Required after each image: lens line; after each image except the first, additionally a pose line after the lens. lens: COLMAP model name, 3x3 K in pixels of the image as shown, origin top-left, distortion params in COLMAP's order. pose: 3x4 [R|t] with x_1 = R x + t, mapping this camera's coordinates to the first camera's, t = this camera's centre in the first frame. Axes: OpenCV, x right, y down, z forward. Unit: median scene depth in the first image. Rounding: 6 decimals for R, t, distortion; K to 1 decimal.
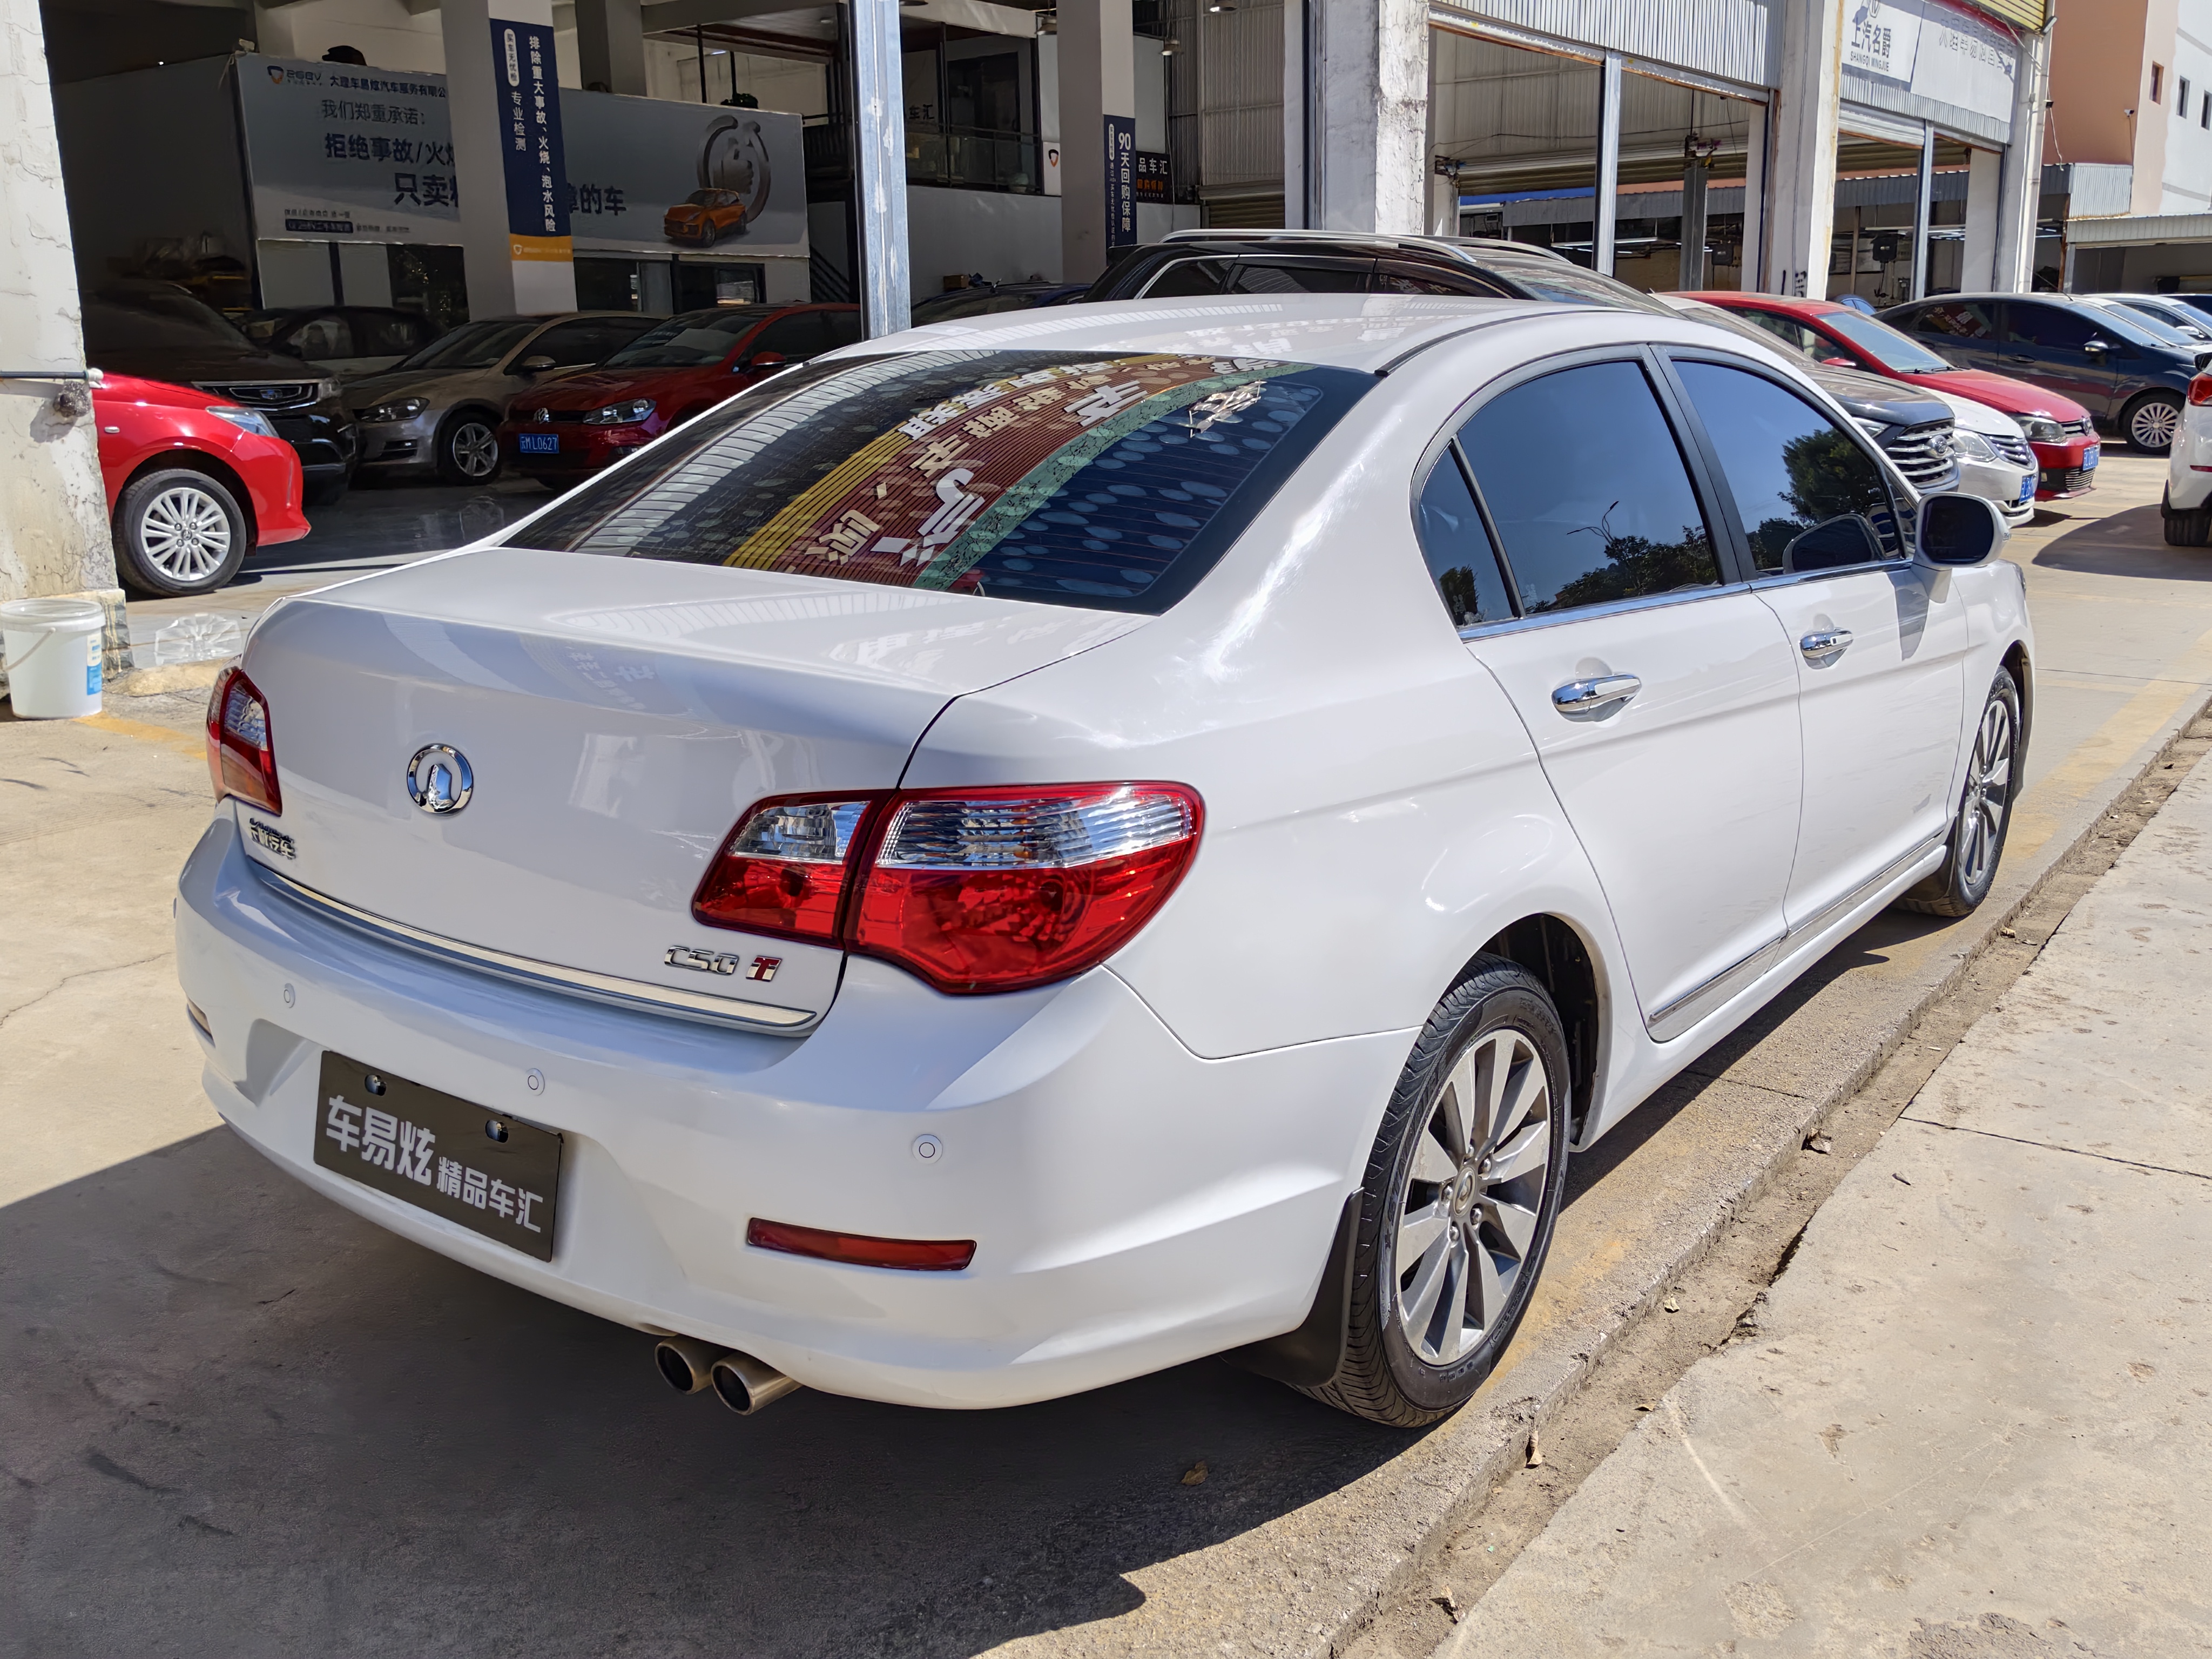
lens RADIAL K [[1909.8, 0, 1096.6], [0, 1909.8, 833.3], [0, 0, 1]] dist [0.002132, -0.016573]
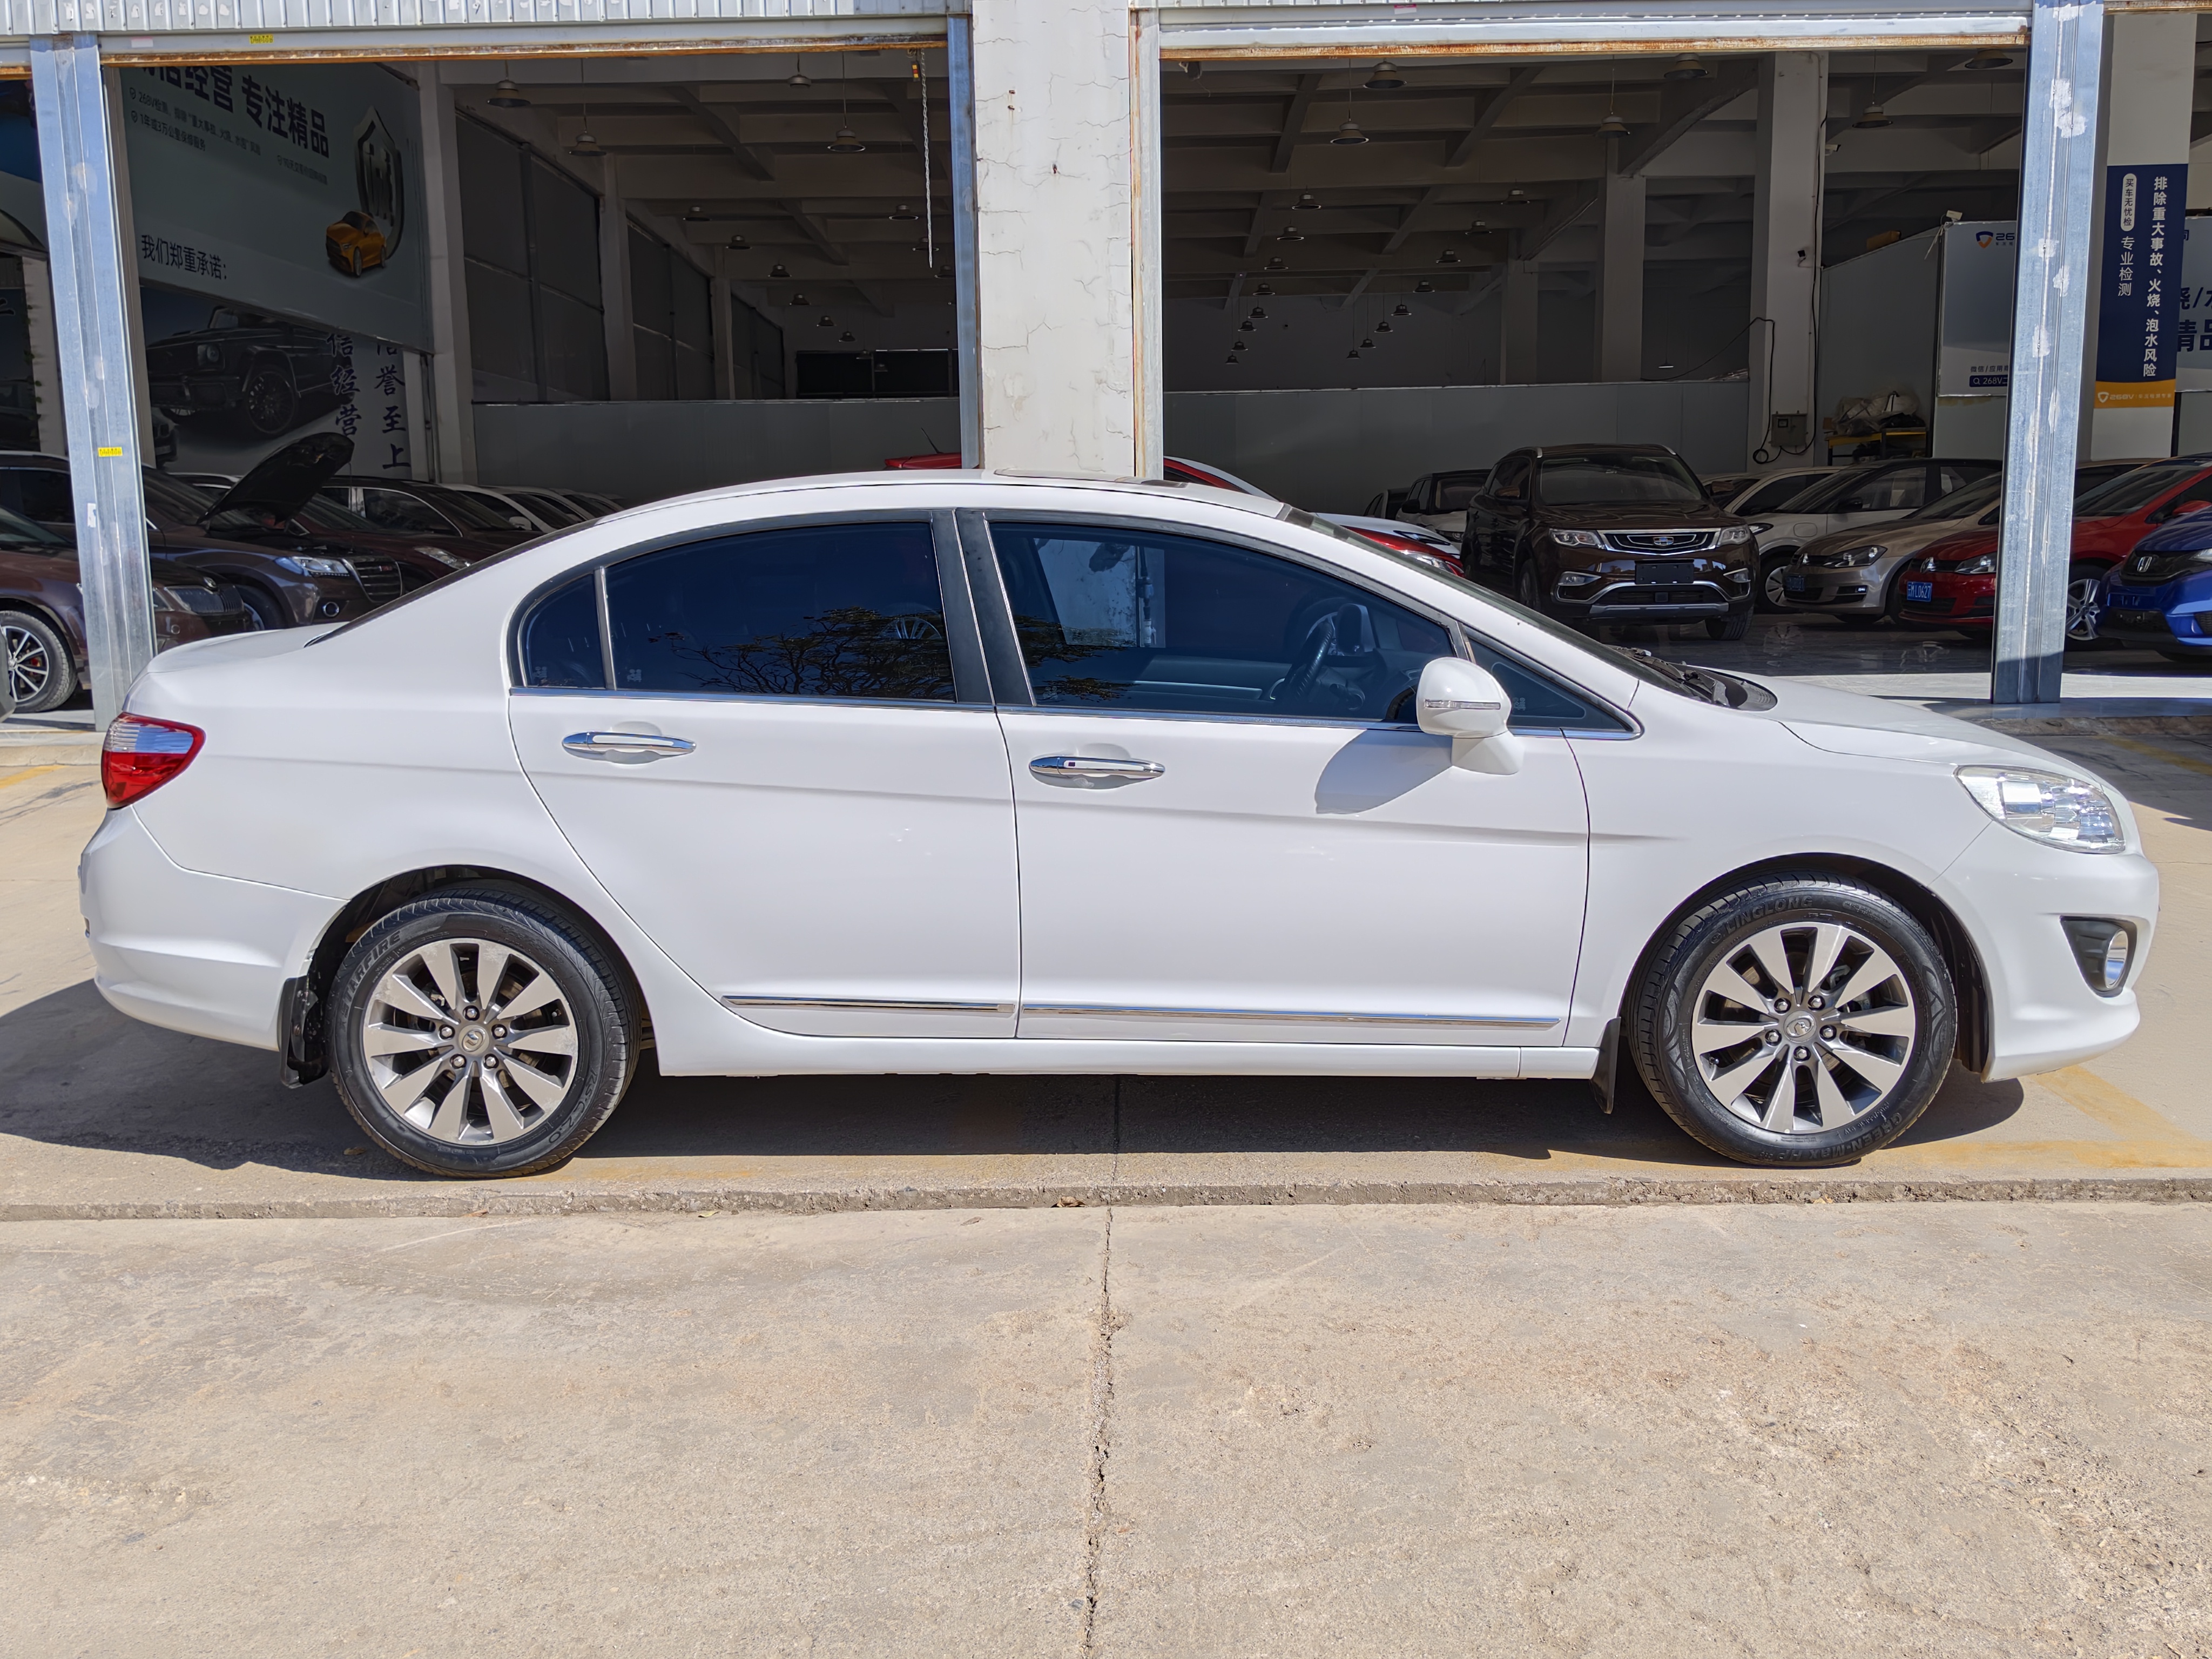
lens RADIAL K [[1909.8, 0, 1096.6], [0, 1909.8, 833.3], [0, 0, 1]] dist [0.002132, -0.016573]
pose [[0.577730, 0.131684, -0.805536, 1.549719], [-0.191144, 0.981285, 0.023325, -0.101538], [0.793531, 0.140498, 0.592088, 0.397144]]
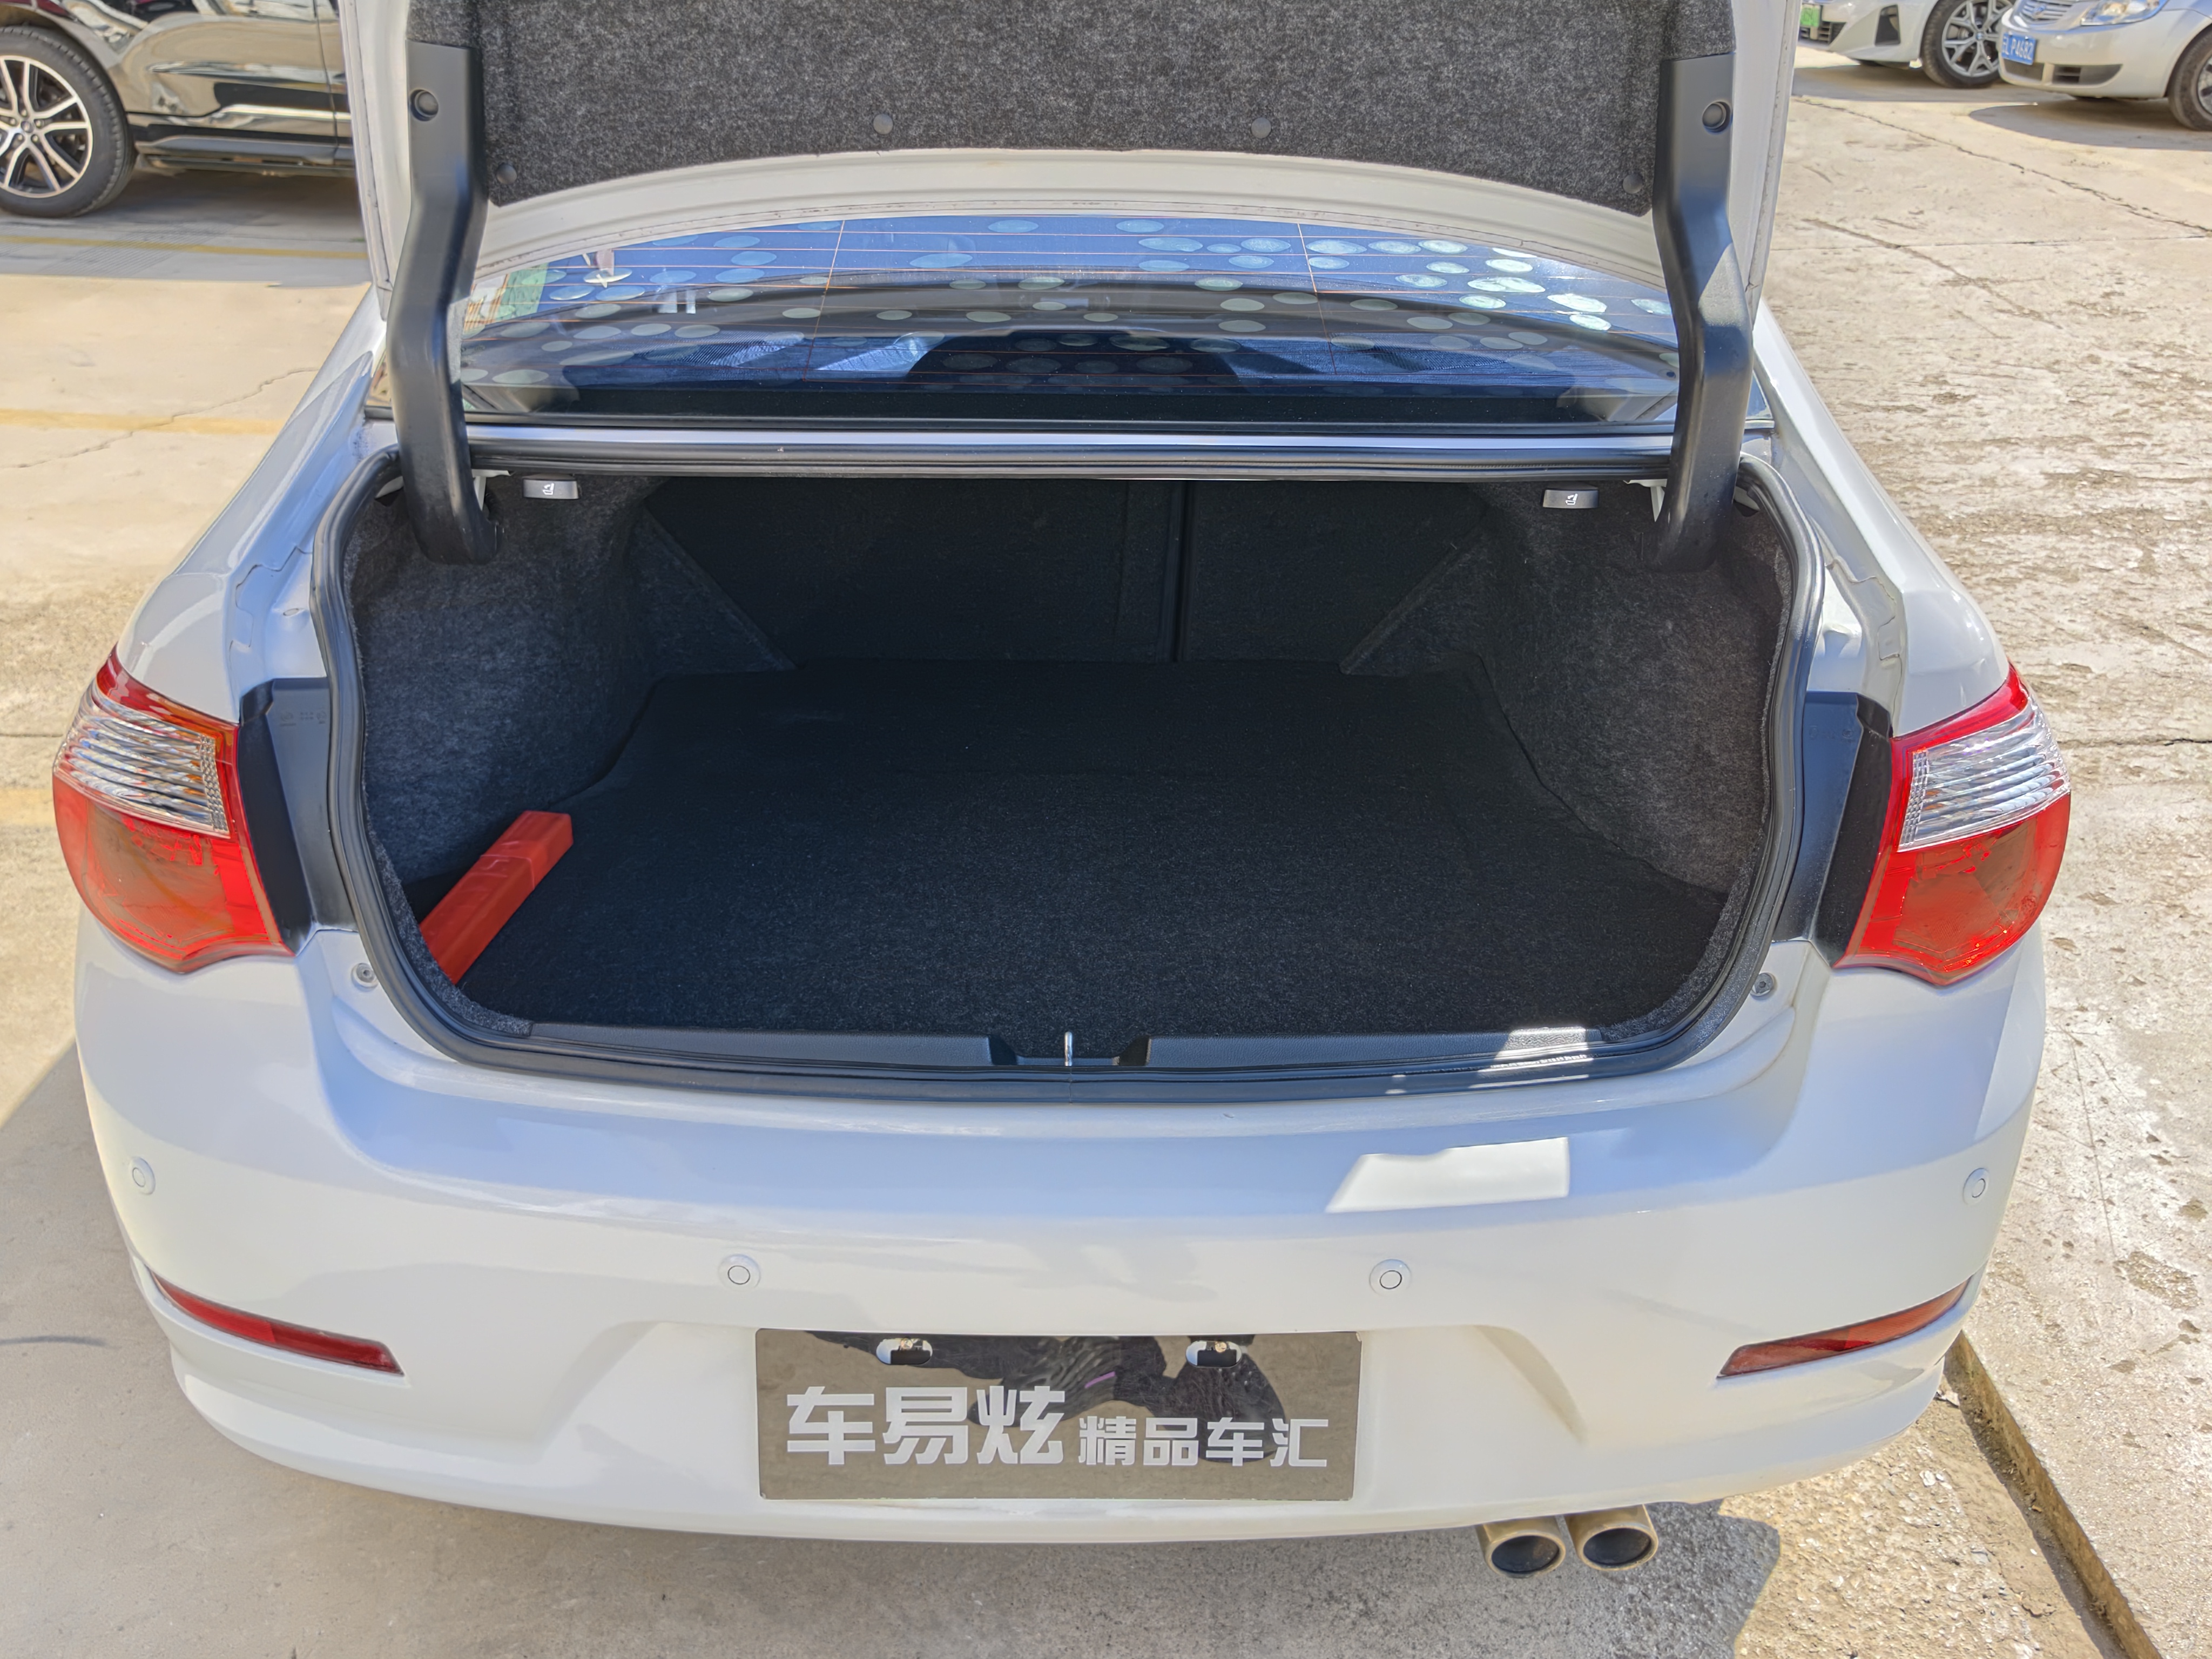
lens RADIAL K [[1915.2, 0, 1068.5], [0, 1915.2, 829.2], [0, 0, 1]] dist [0.025764, -0.016267]
pose [[0.806332, -0.251824, 0.535176, -0.487097], [0.138497, 0.960067, 0.243086, -0.135928], [-0.575019, -0.121888, 0.809009, 0.379726]]
